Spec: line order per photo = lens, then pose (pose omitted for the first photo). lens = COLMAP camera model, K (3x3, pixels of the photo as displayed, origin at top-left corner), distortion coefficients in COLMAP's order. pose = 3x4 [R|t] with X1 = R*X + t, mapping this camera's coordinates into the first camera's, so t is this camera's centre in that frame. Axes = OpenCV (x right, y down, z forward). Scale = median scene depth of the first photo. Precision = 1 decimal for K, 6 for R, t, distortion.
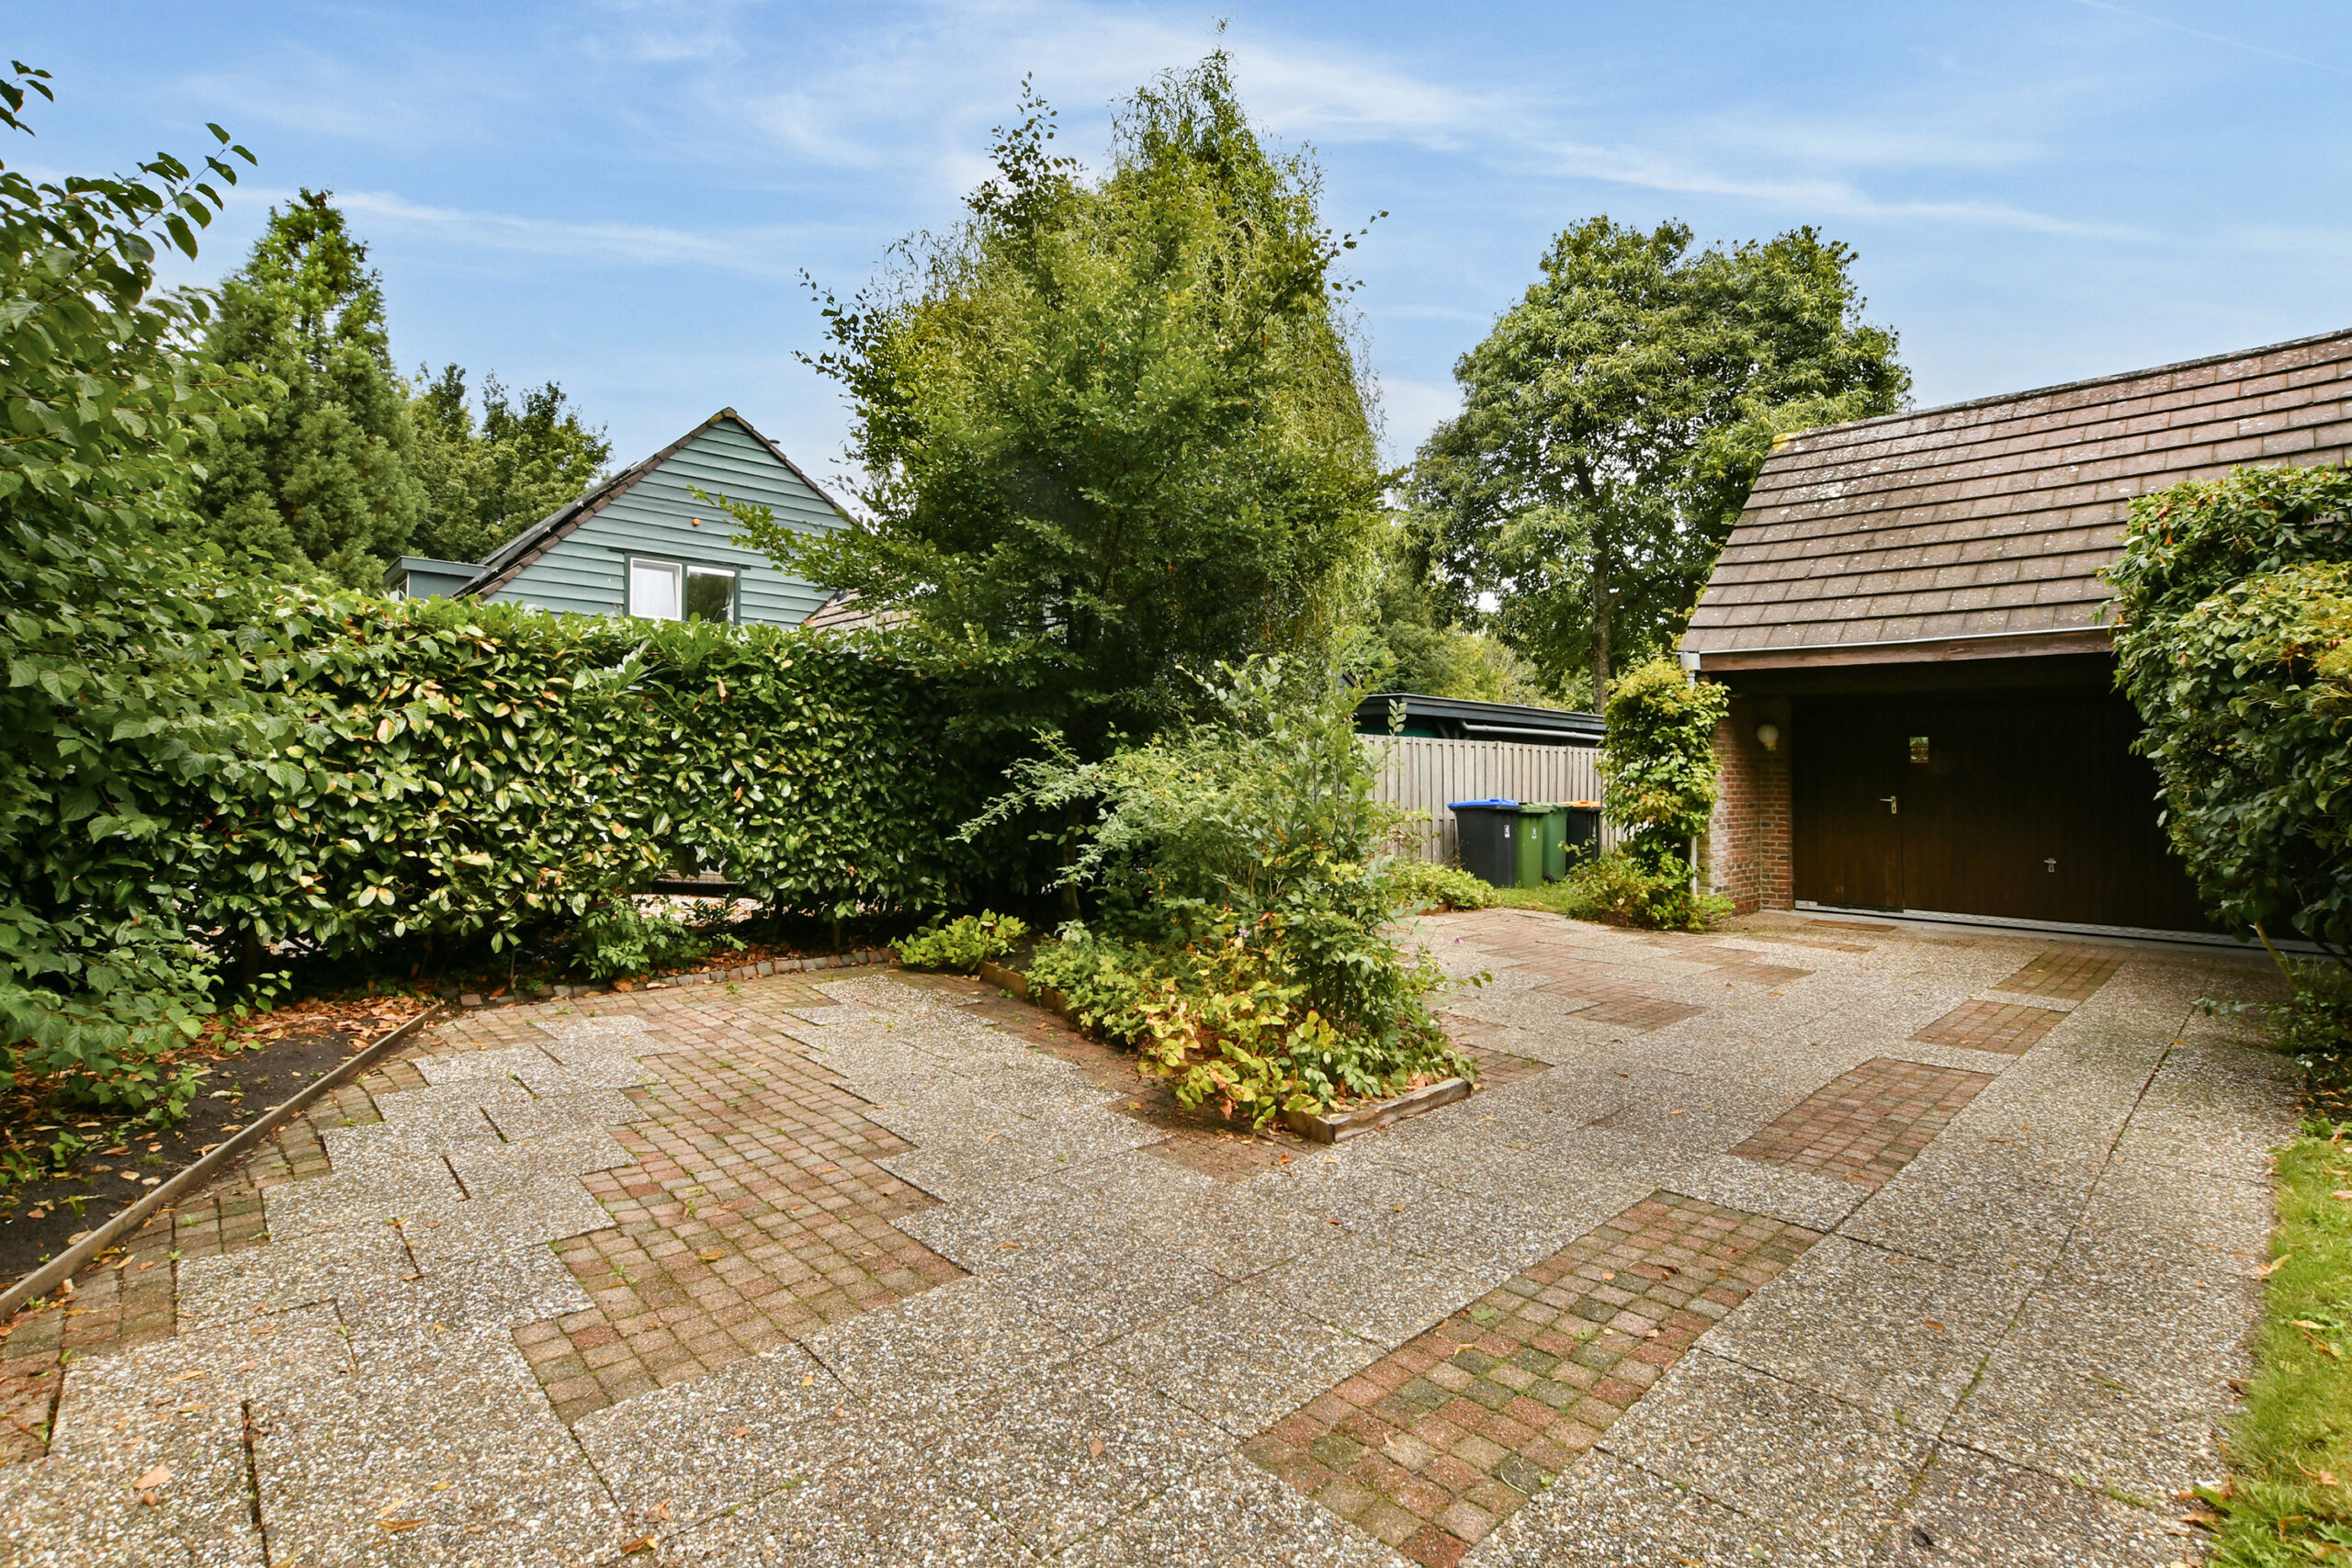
lens RADIAL K [[1081.2, 0, 1180.7], [0, 1081.2, 795.6], [0, 0, 1]] dist [-0.026133, 0.000062]
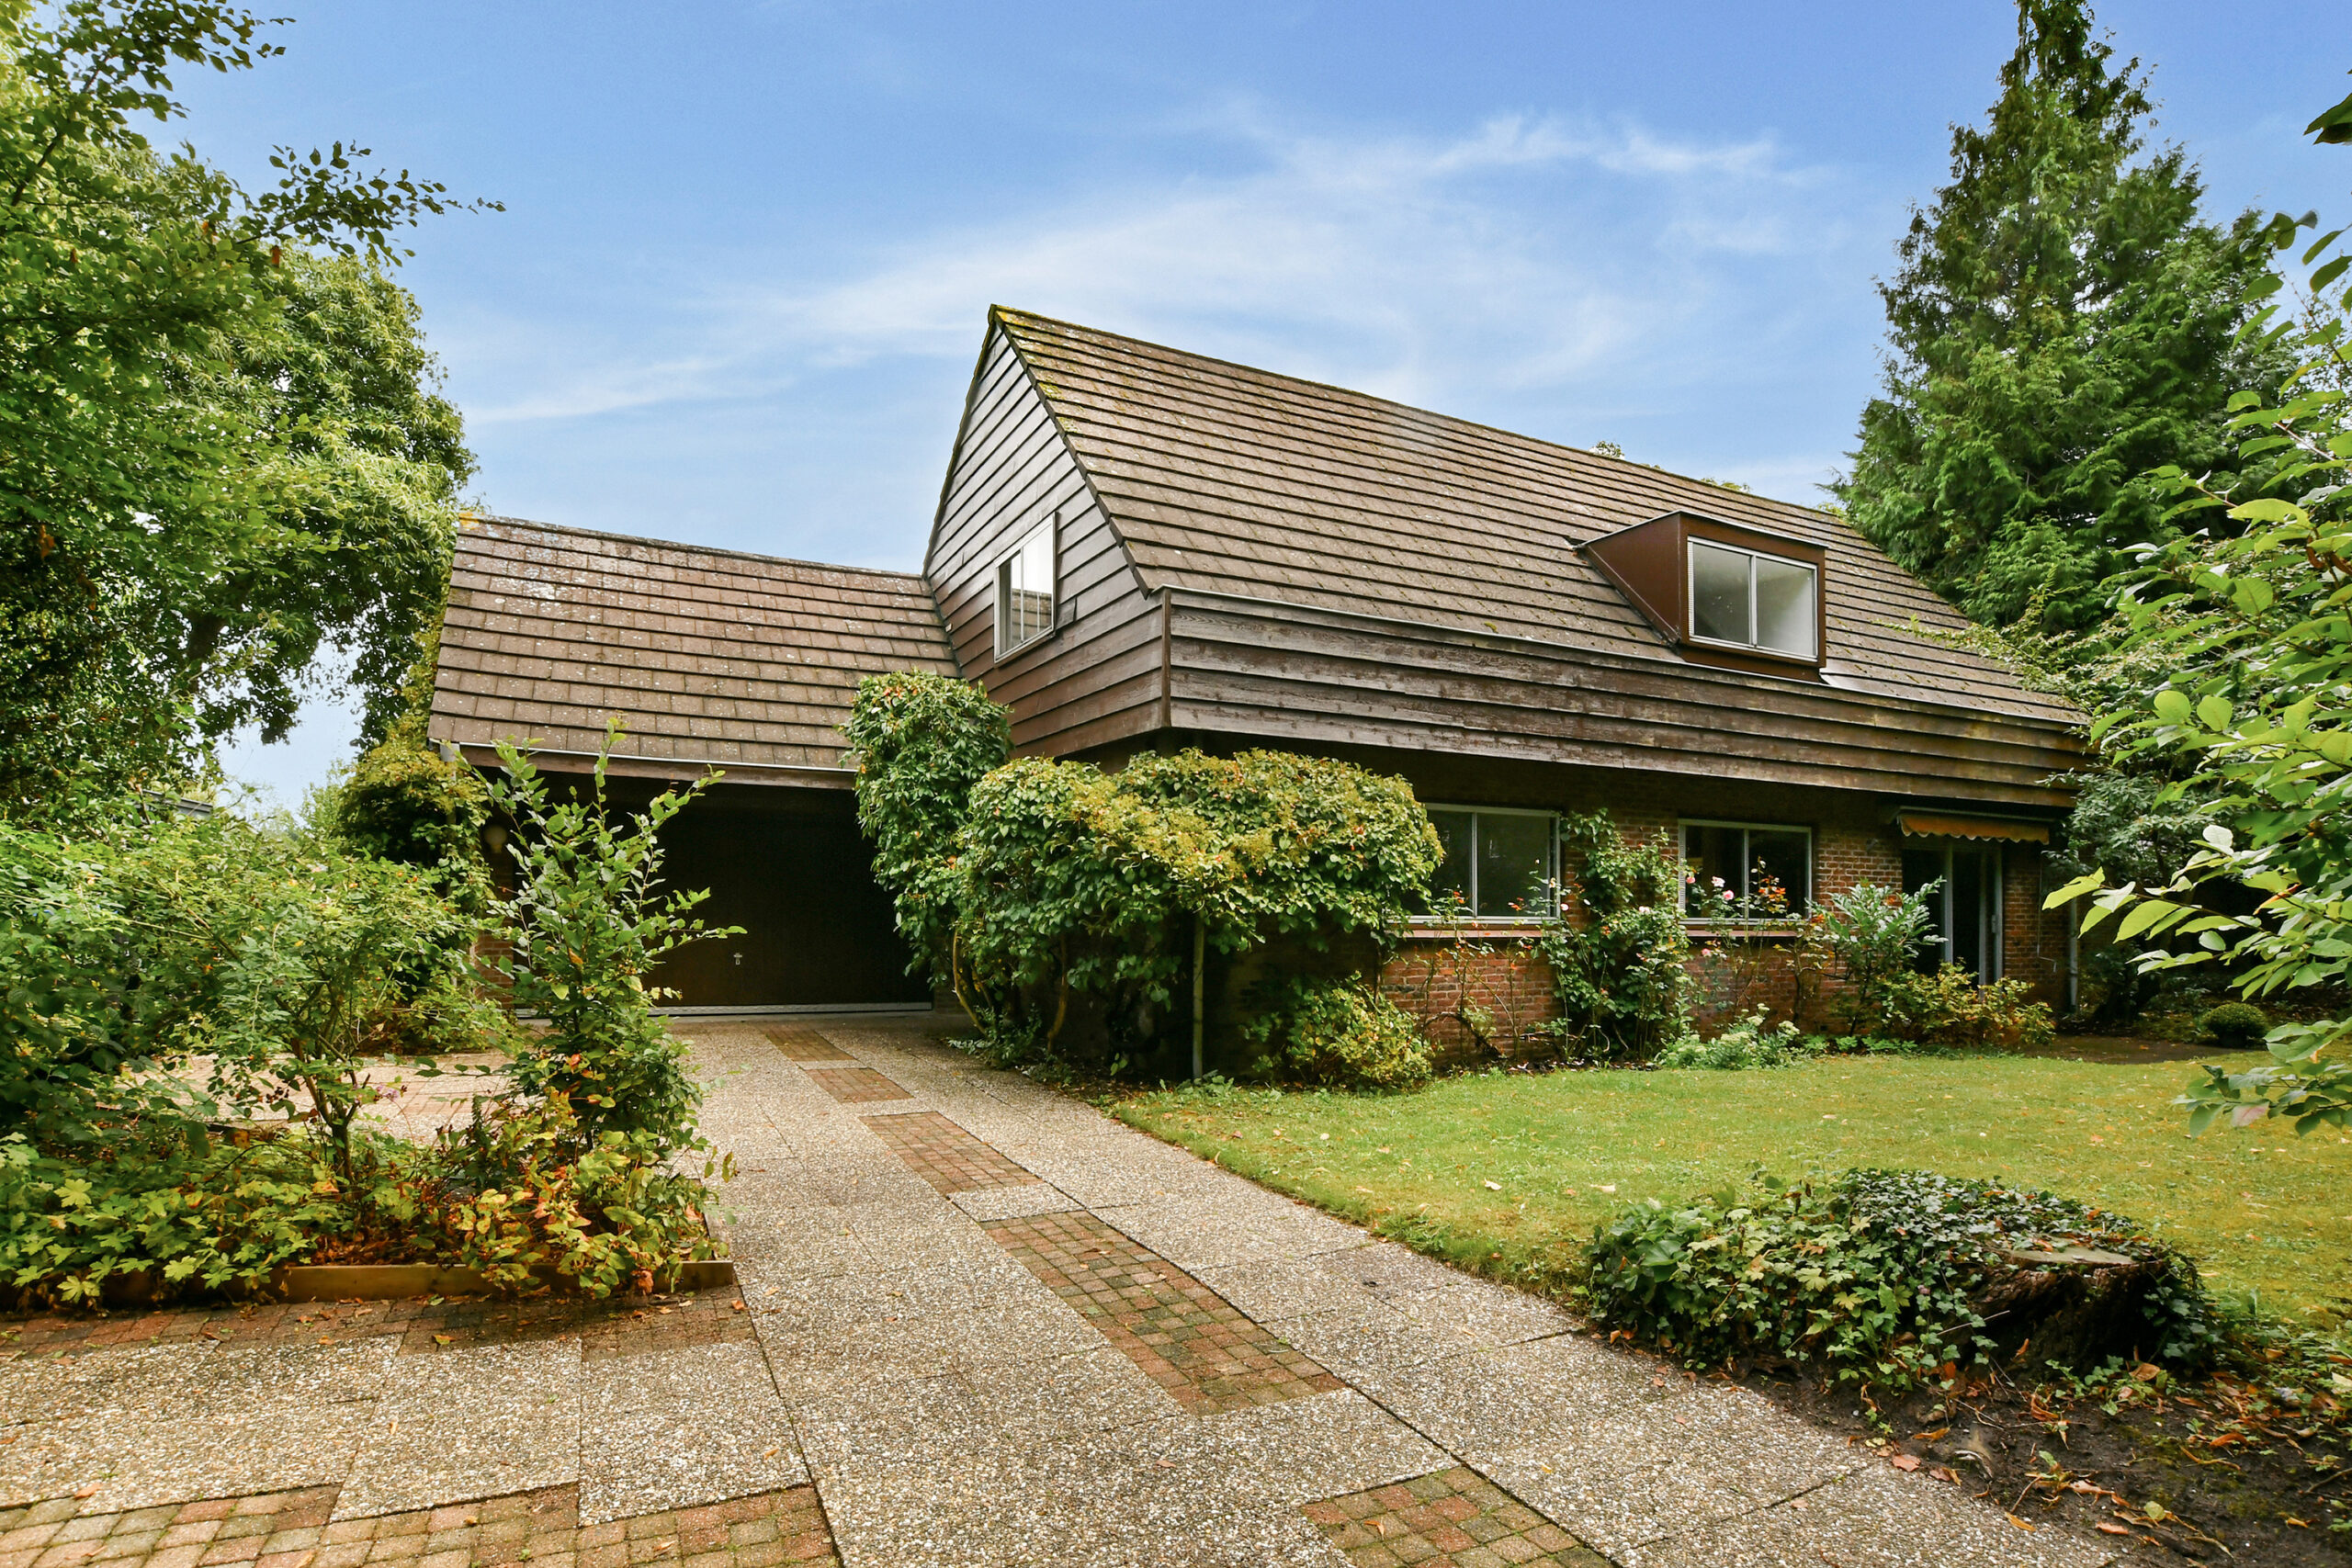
lens RADIAL K [[1180.8, 0, 1148.6], [0, 1180.8, 945.4], [0, 0, 1]] dist [-0.020918, -0.000812]
pose [[0.320752, -0.044741, 0.946106, -0.386236], [-0.001163, 0.998864, 0.047630, -0.013893], [-0.947163, -0.016378, 0.320335, 0.172378]]
